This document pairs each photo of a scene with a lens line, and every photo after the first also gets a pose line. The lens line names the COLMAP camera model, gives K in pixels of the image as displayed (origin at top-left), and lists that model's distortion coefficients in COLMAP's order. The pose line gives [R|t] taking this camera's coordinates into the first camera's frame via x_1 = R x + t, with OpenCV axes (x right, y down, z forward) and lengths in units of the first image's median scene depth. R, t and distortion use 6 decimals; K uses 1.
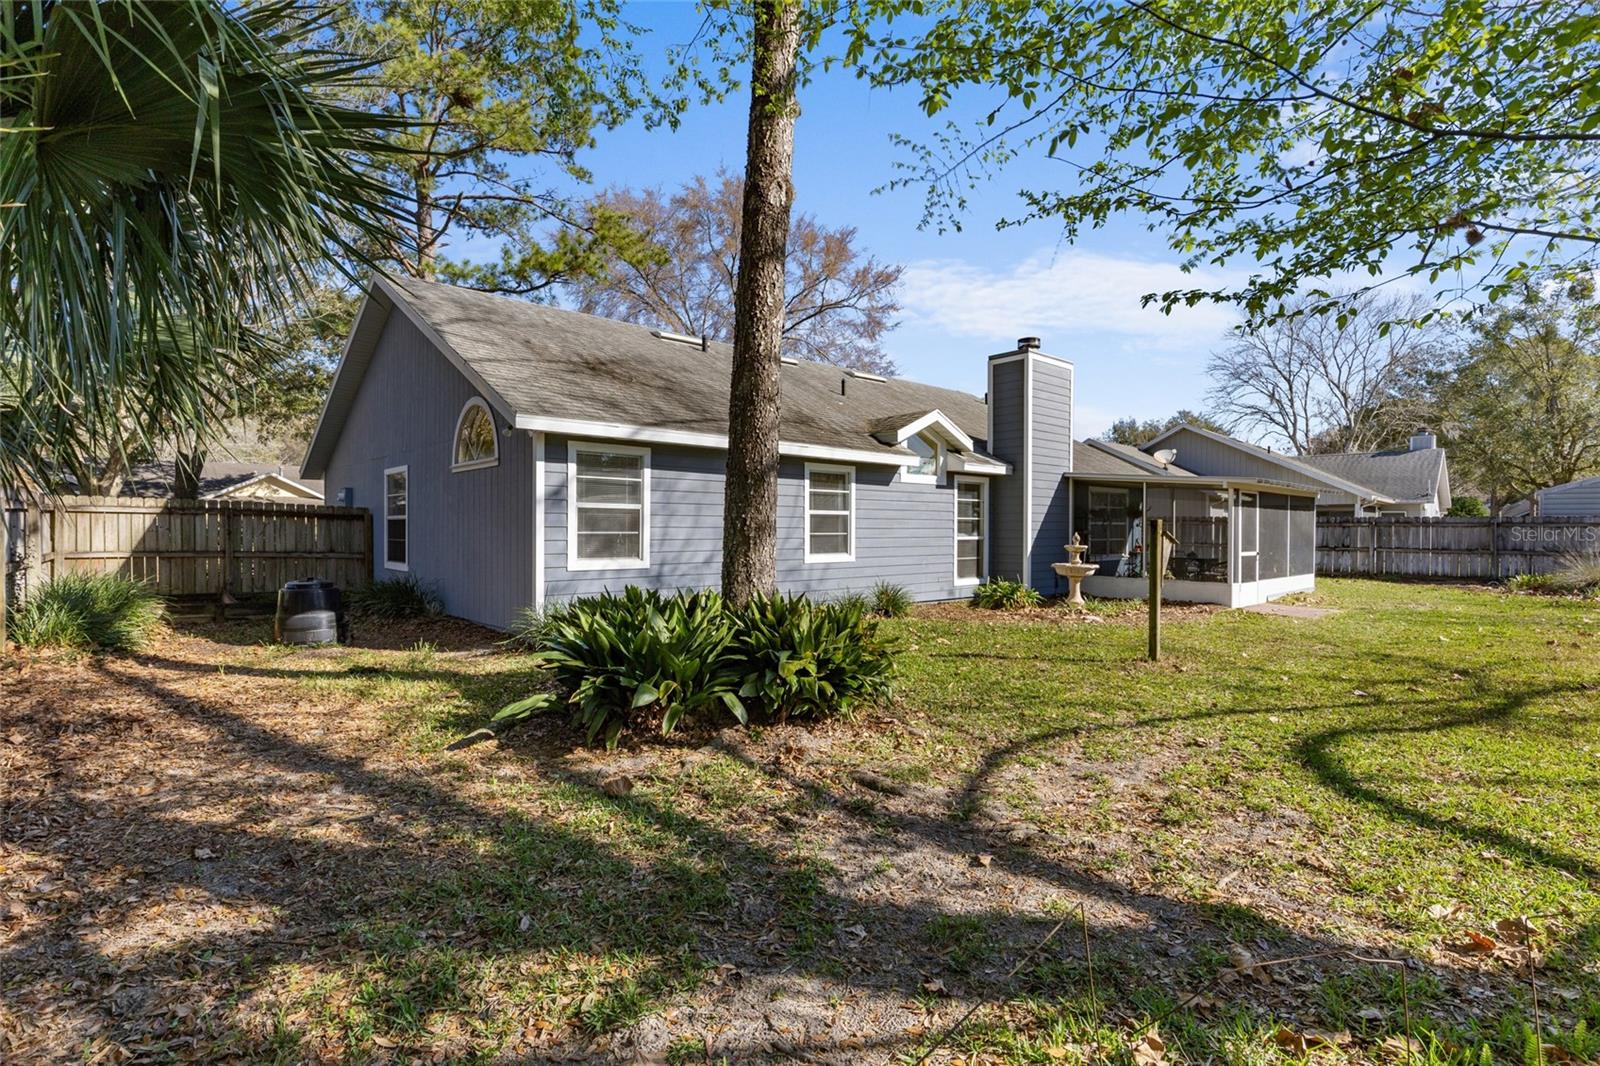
lens RADIAL K [[766.6, 0, 793.0], [0, 766.6, 544.4], [0, 0, 1]] dist [-0.001036, 0.000080]
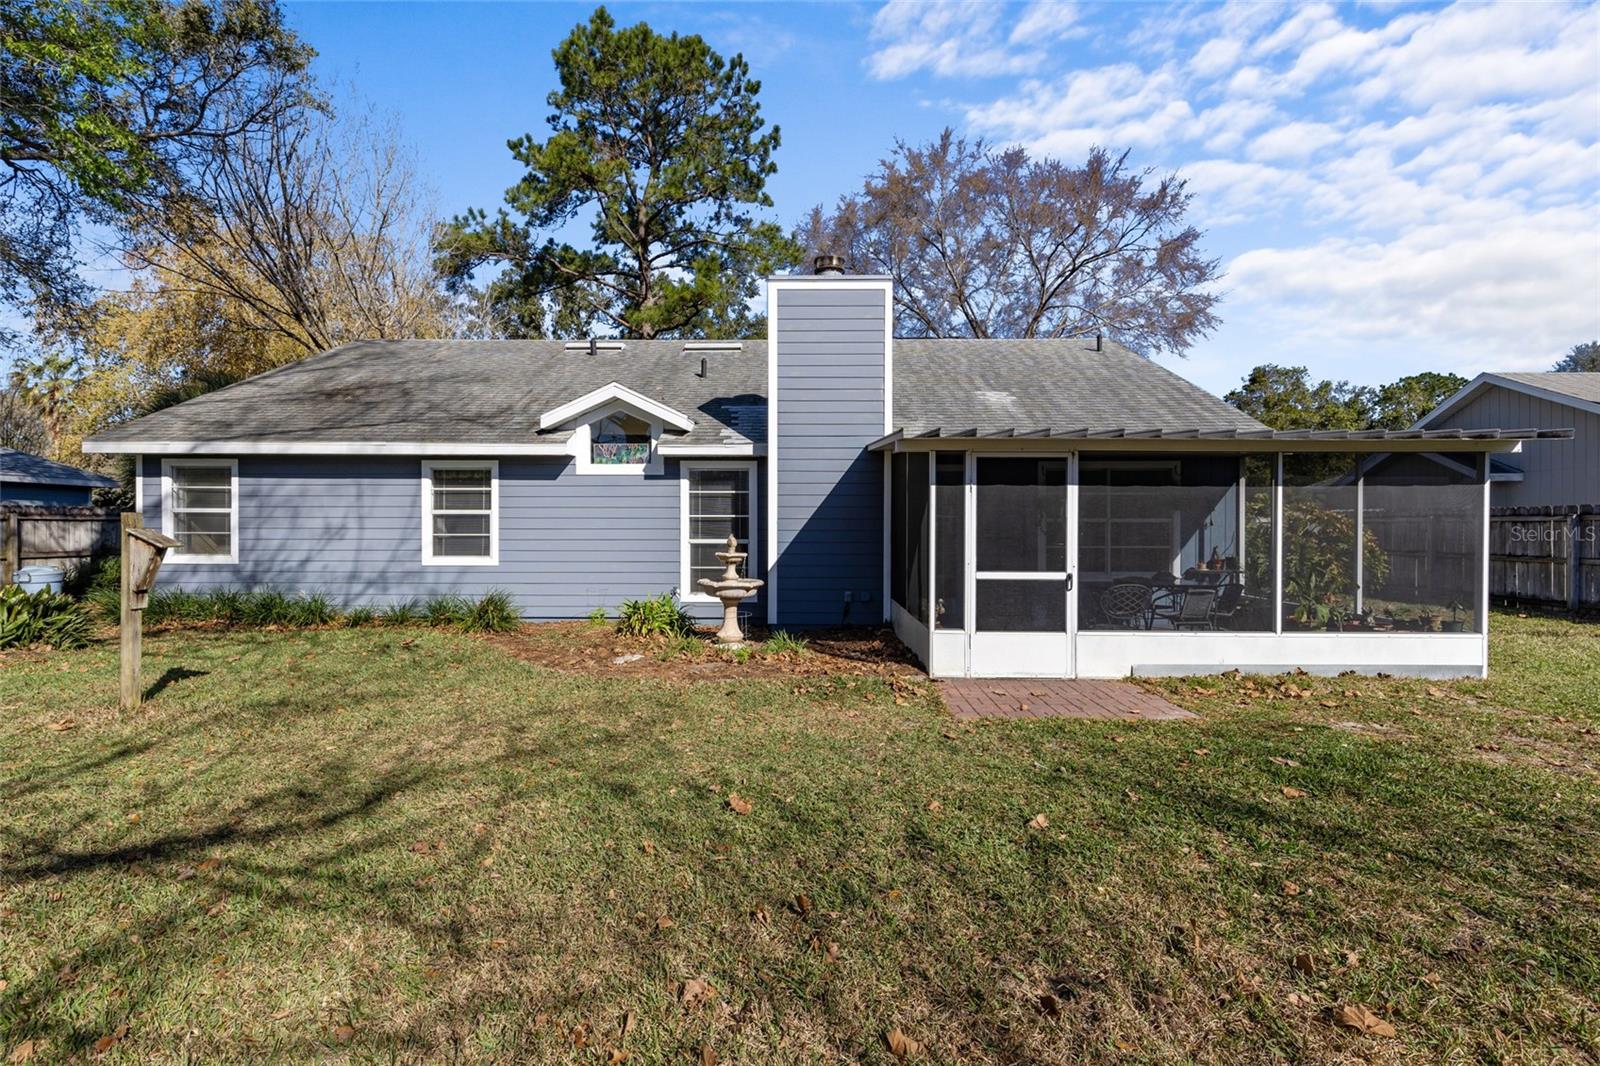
lens RADIAL K [[585.6, 0, 800.0], [0, 585.6, 533.0], [0, 0, 1]] dist [0.001664, 0.000021]
pose [[0.752265, -0.007060, -0.658823, 0.800403], [-0.009724, 0.999715, -0.021815, -0.004311], [0.658789, 0.022817, 0.751982, 0.708320]]
